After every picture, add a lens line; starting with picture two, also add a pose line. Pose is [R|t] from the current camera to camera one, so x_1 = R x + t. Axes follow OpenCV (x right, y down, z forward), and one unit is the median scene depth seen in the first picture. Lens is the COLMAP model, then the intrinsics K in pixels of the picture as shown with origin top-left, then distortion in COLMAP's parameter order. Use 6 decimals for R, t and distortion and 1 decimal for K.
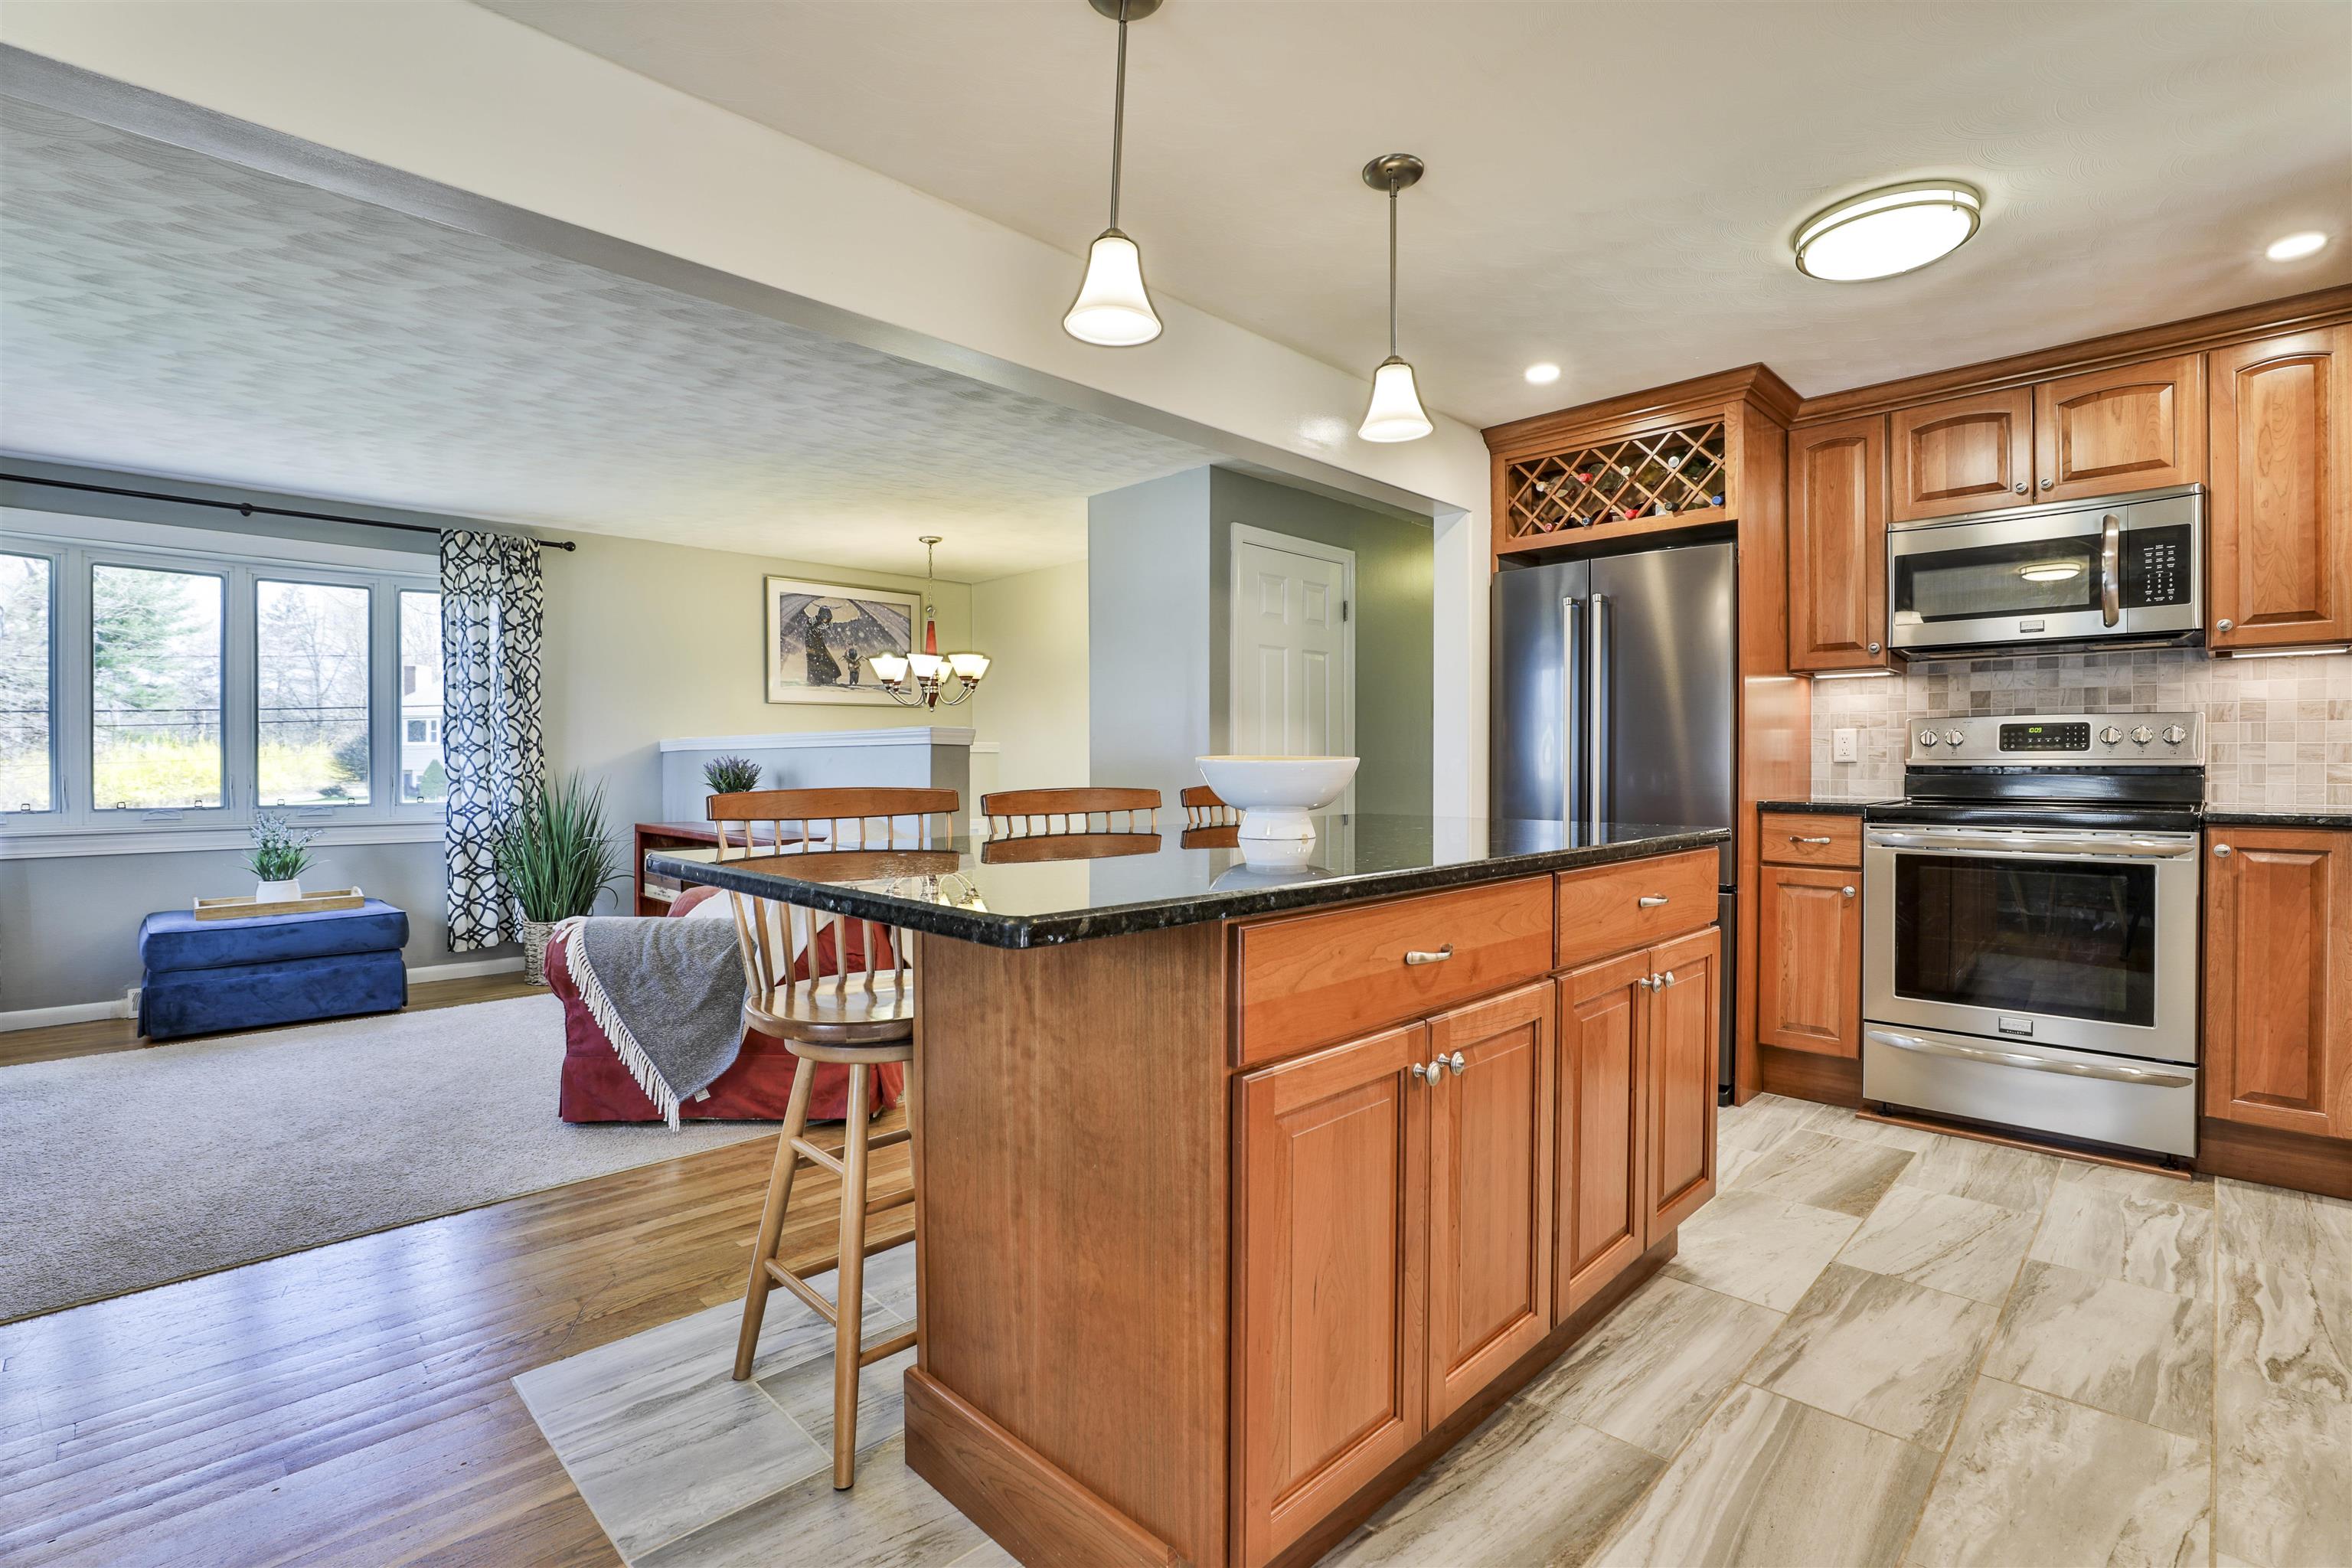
lens RADIAL K [[1140.6, 0, 1170.1], [0, 1140.6, 766.7], [0, 0, 1]] dist [-0.031538, 0.007672]
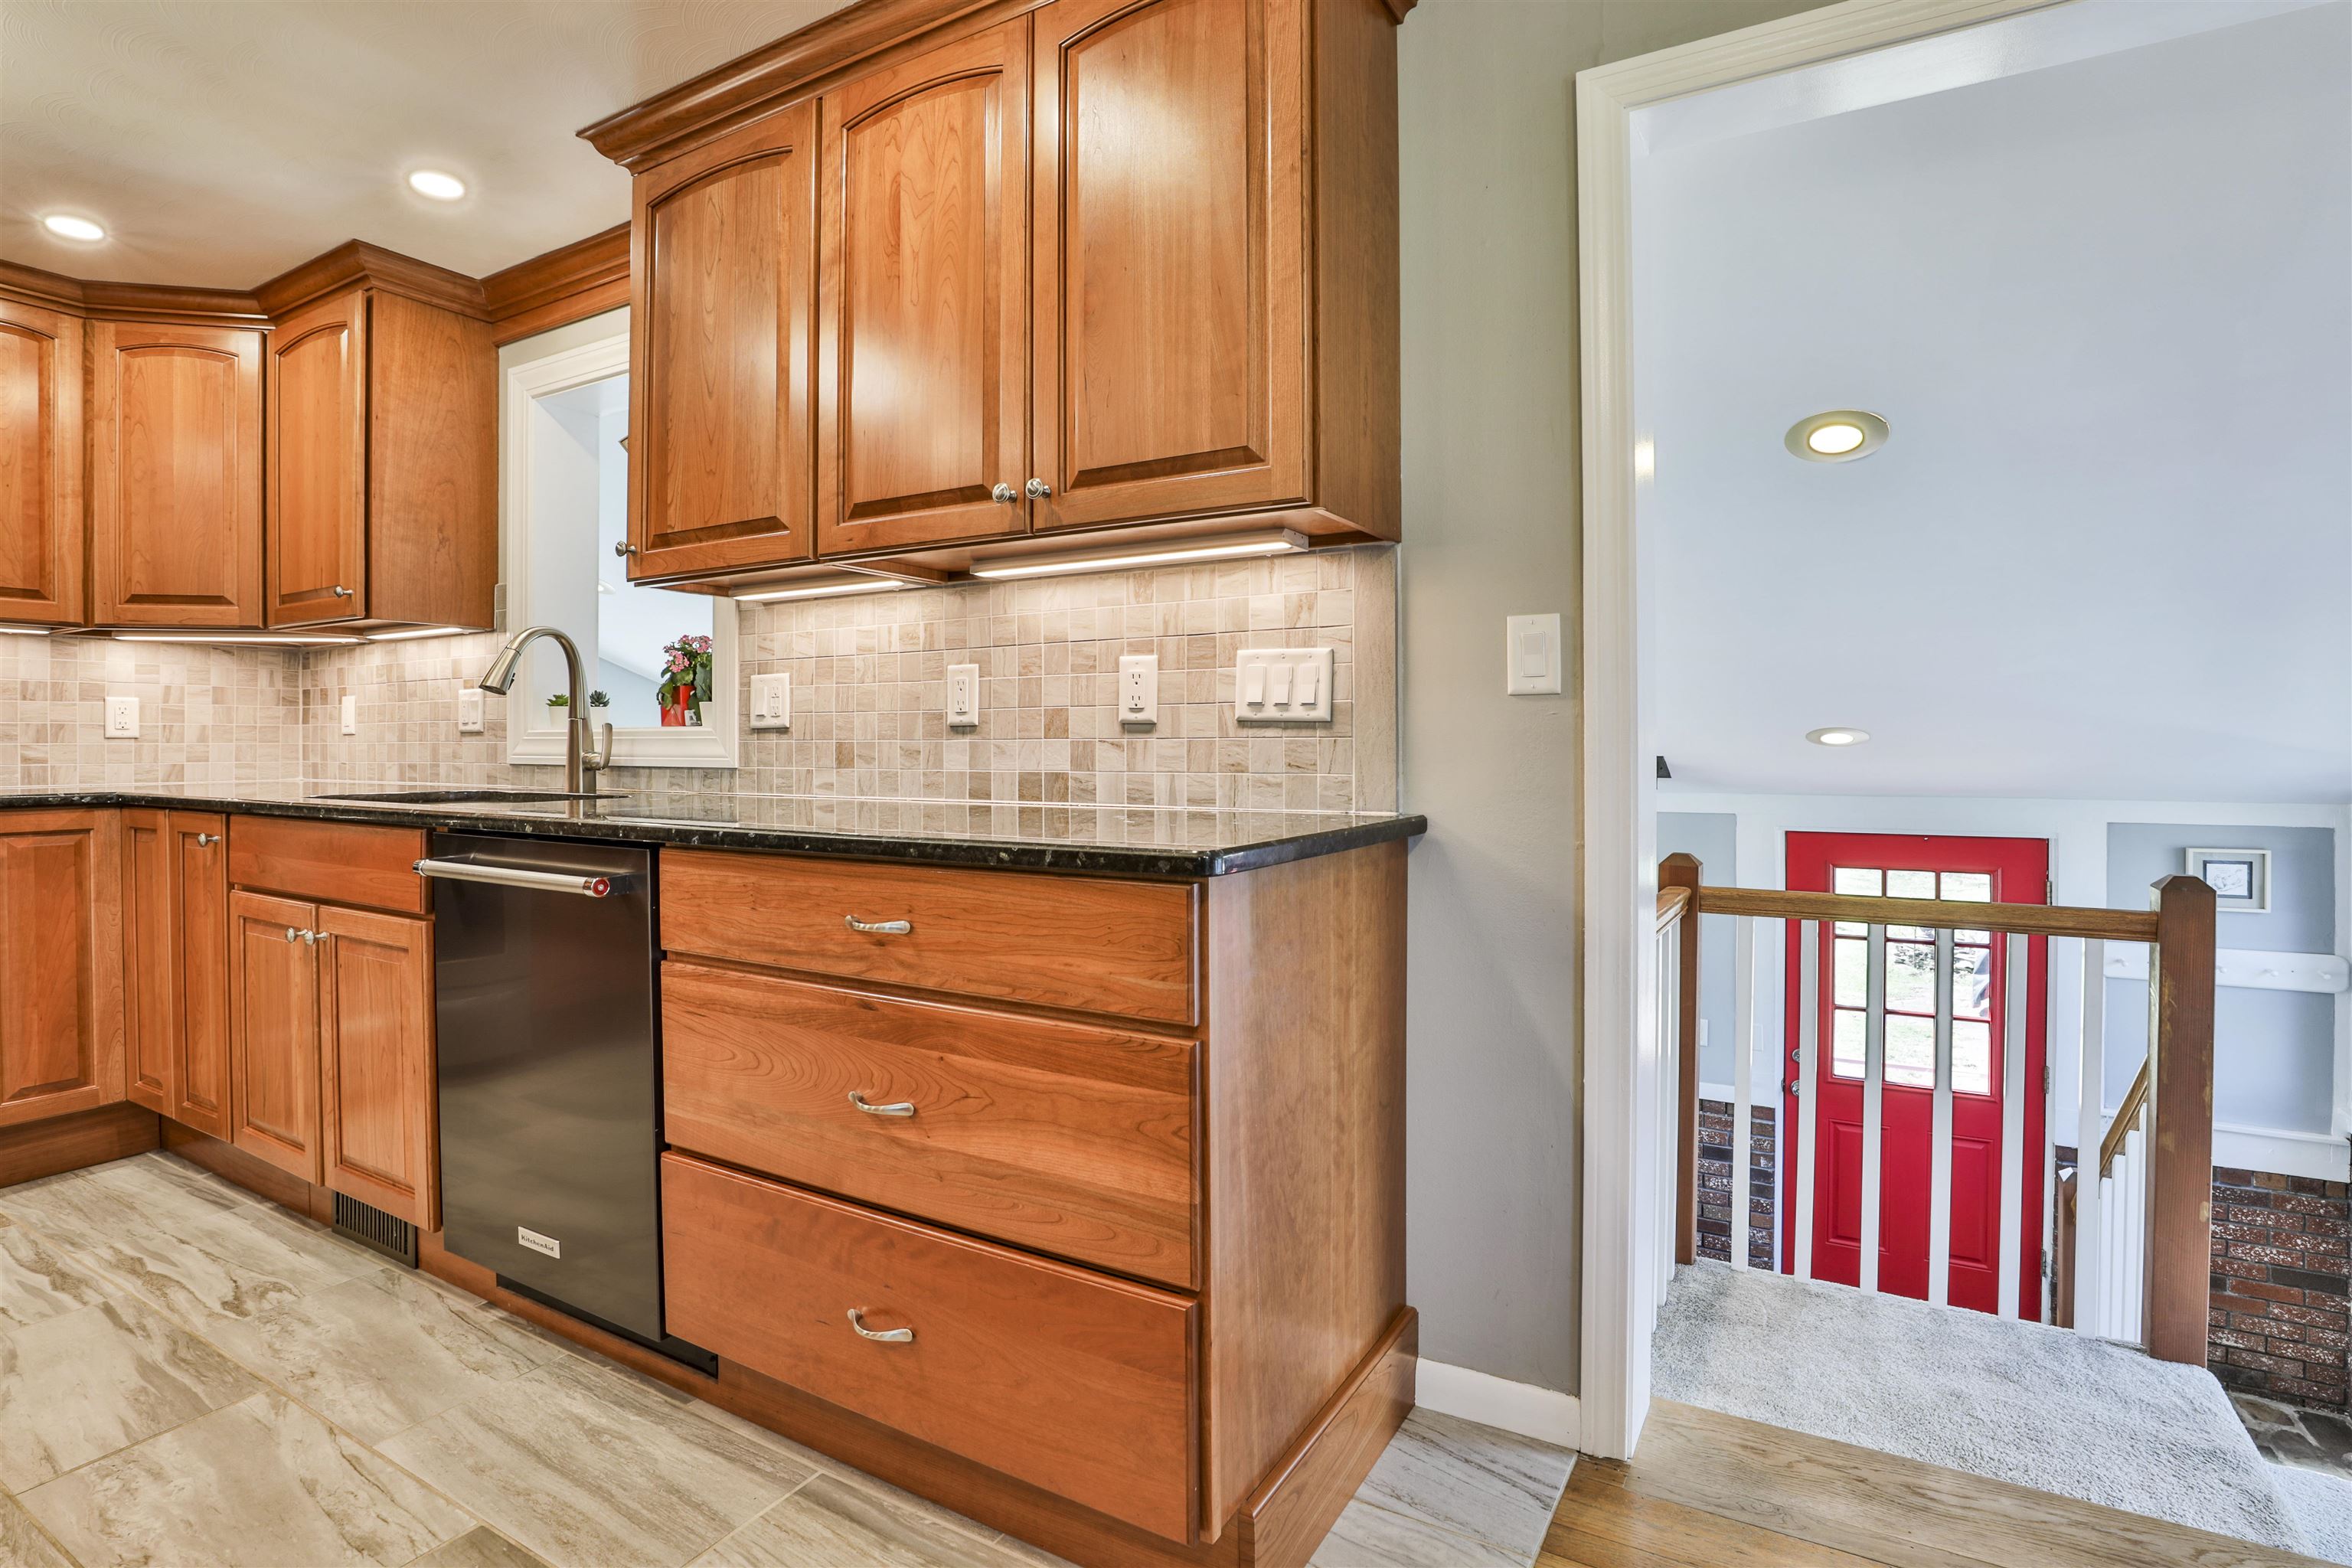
lens RADIAL K [[1140.6, 0, 1177.9], [0, 1140.6, 738.7], [0, 0, 1]] dist [-0.031538, 0.007672]
pose [[-0.250615, -0.005218, 0.968073, -0.204119], [0.013497, 0.999869, 0.008883, -0.002729], [-0.967993, 0.015292, -0.250512, 0.287749]]
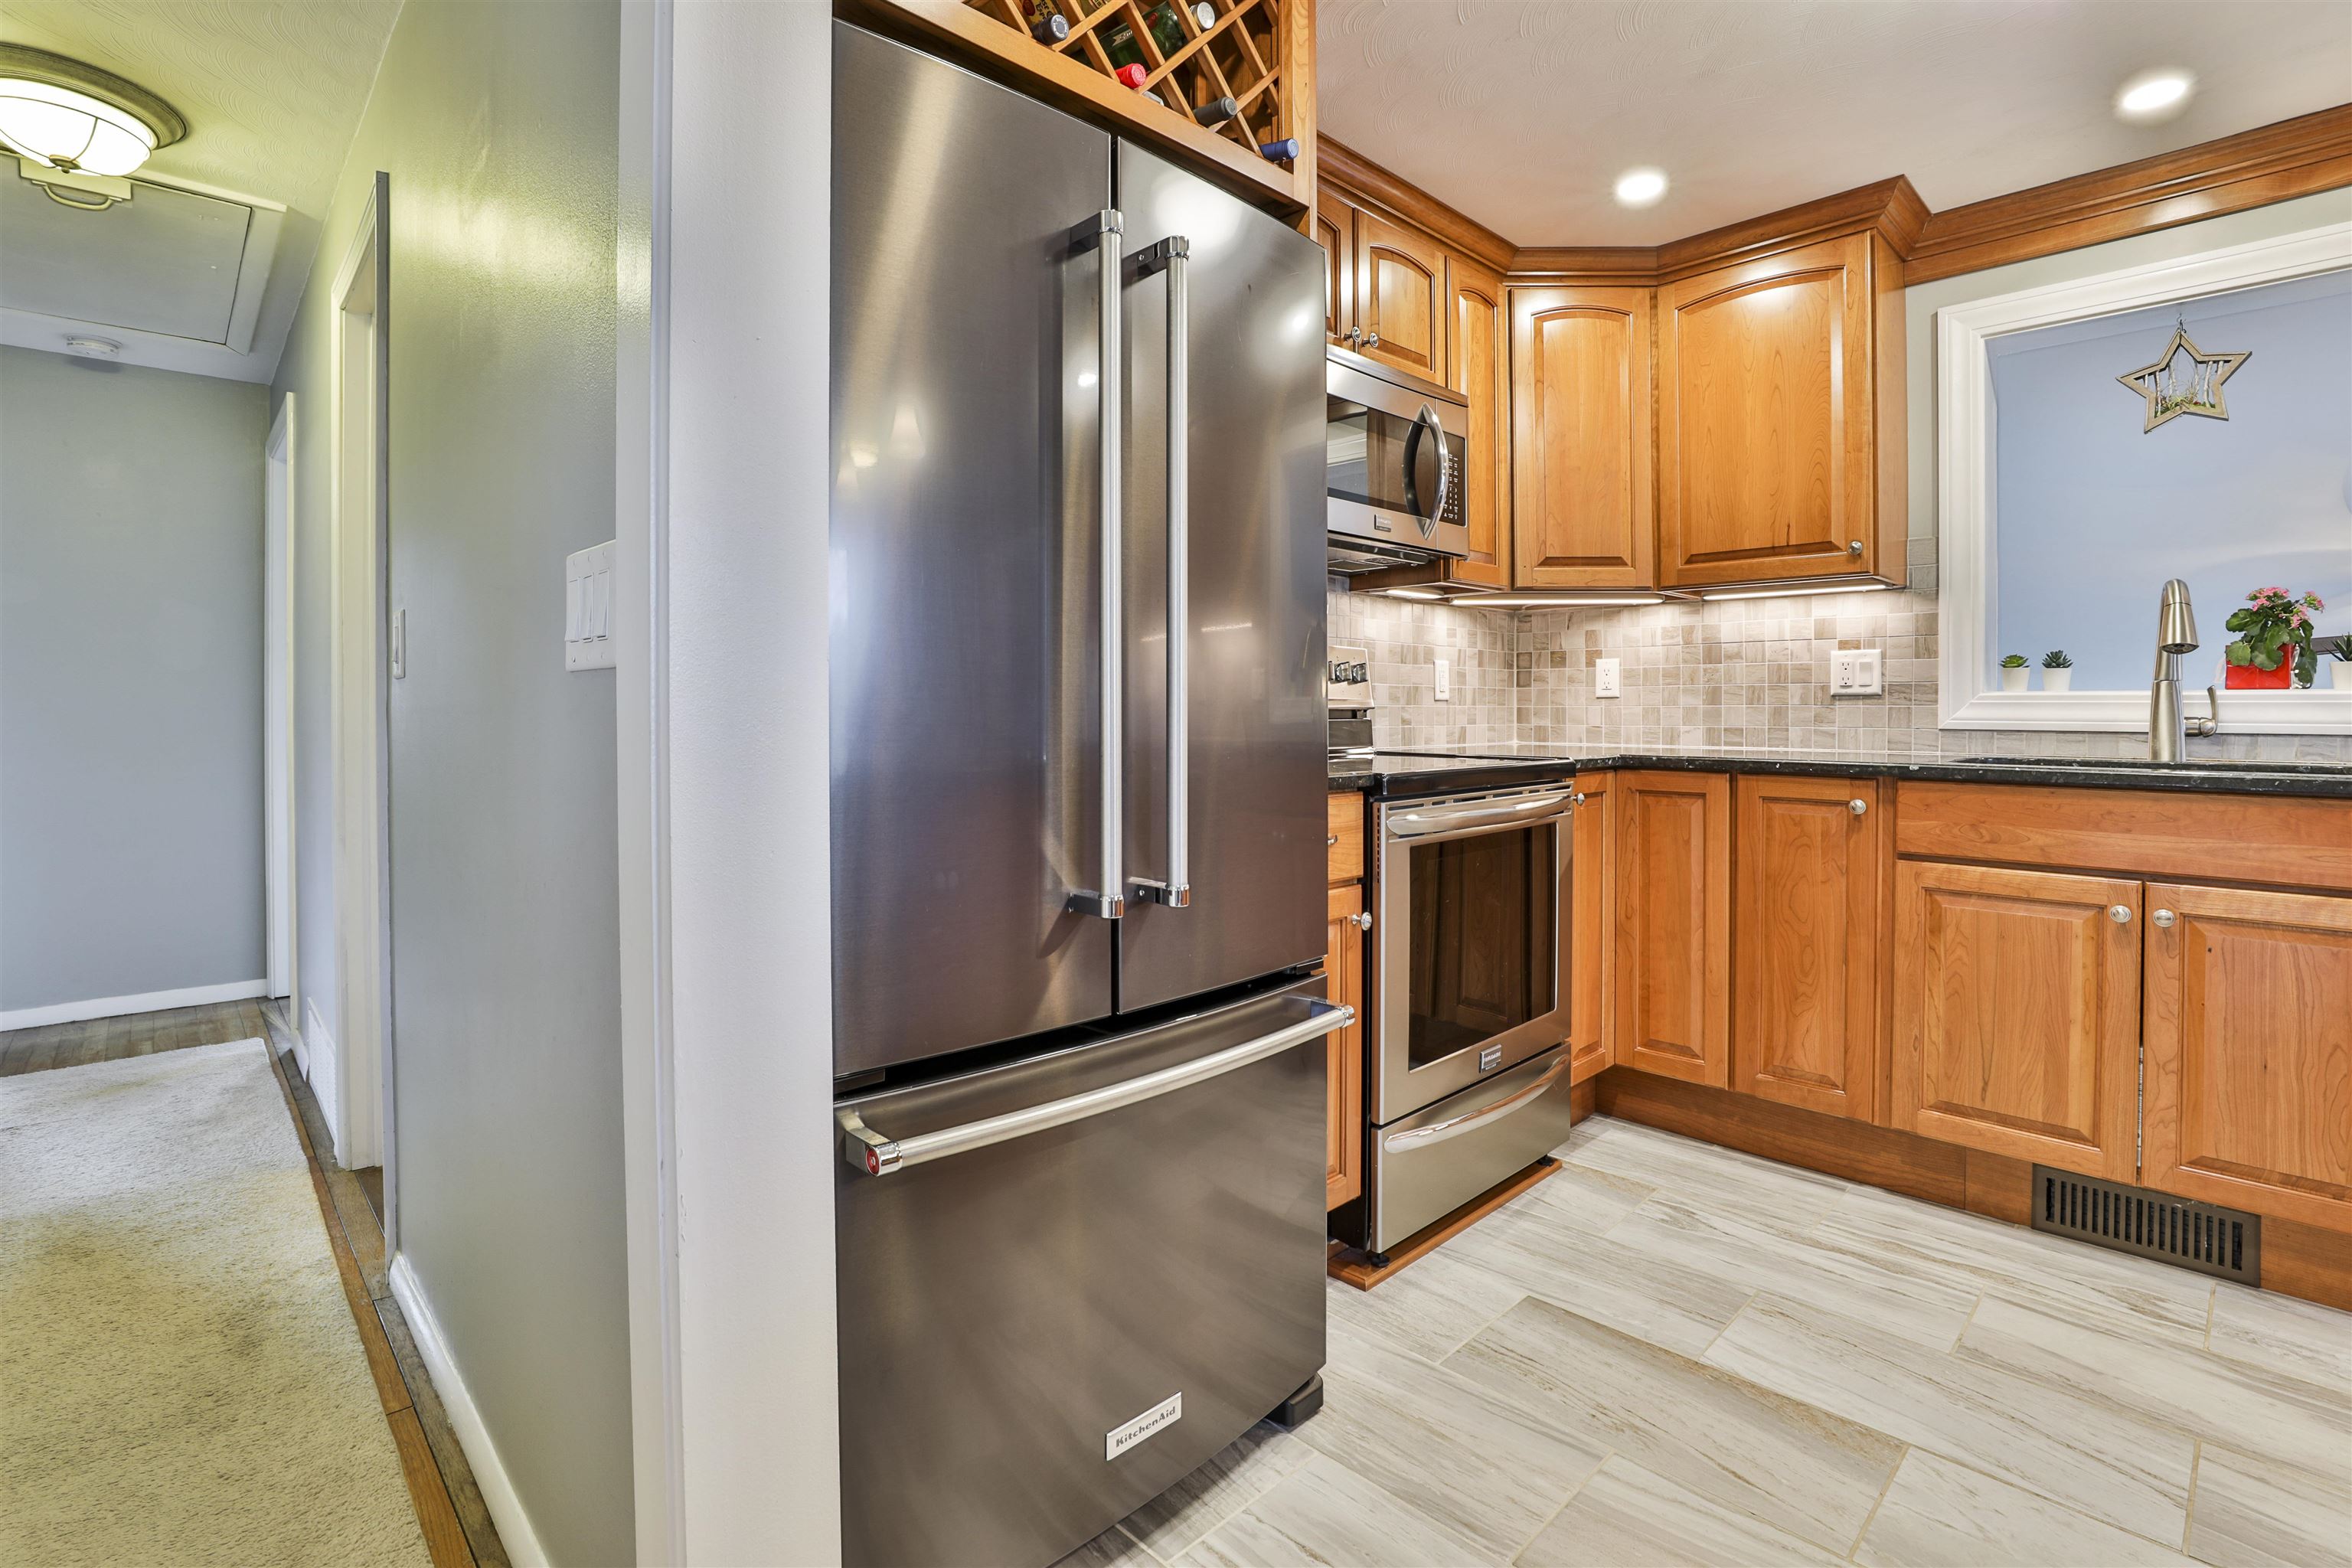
lens RADIAL K [[1140.6, 0, 1238.1], [0, 1140.6, 694.3], [0, 0, 1]] dist [-0.031538, 0.007672]
pose [[0.011274, 0.007813, 0.999906, -0.003093], [0.008520, 0.999932, -0.007909, -0.006793], [-0.999900, 0.008608, 0.011206, 1.359936]]
